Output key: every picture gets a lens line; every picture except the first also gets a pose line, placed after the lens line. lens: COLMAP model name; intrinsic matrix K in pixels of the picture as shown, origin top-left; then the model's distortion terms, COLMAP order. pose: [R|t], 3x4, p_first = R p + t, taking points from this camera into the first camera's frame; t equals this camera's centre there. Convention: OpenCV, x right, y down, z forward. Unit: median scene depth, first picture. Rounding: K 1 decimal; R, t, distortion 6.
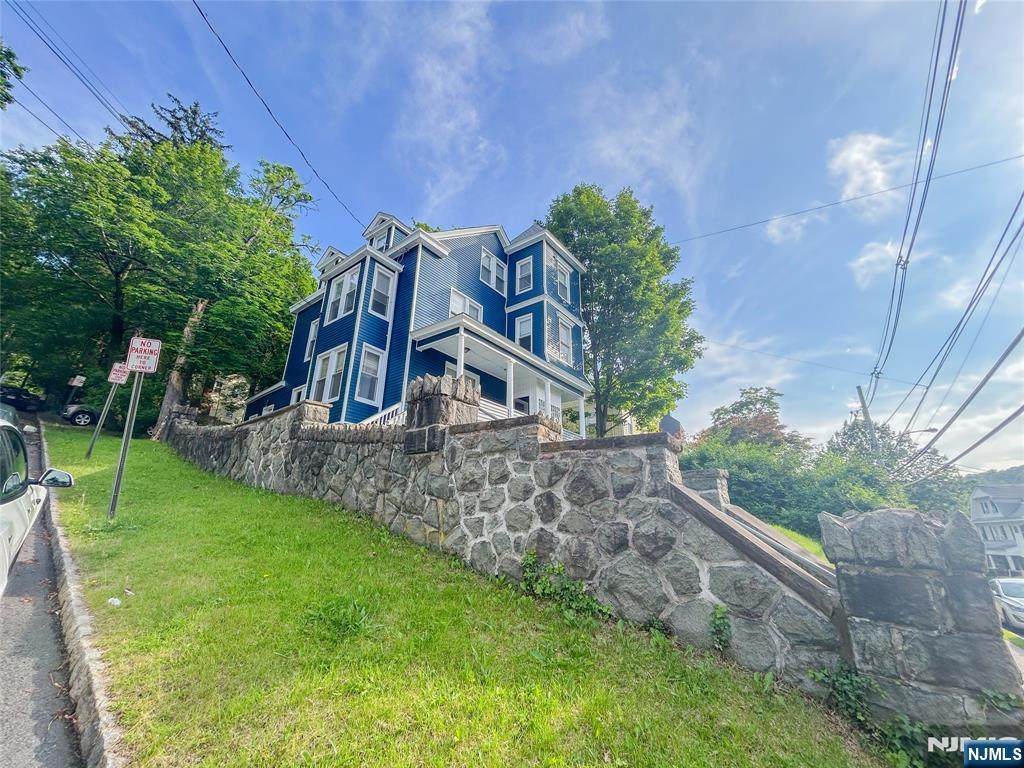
lens RADIAL K [[414.3, 0, 508.5], [0, 414.3, 384.1], [0, 0, 1]] dist [0.001620, -0.000561]
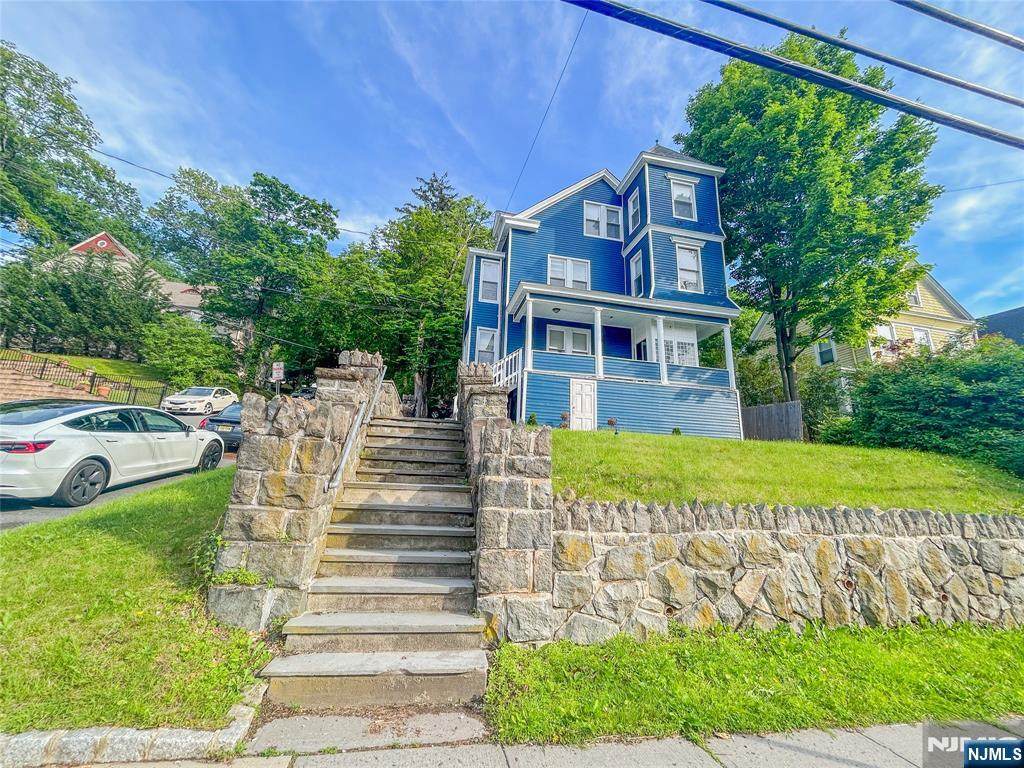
lens RADIAL K [[414.3, 0, 513.0], [0, 414.3, 381.7], [0, 0, 1]] dist [0.001620, -0.000561]
pose [[0.766680, -0.153398, -0.623435, 0.372440], [0.198623, 0.980071, 0.003111, 0.061426], [0.610533, -0.126214, 0.781869, 0.052686]]
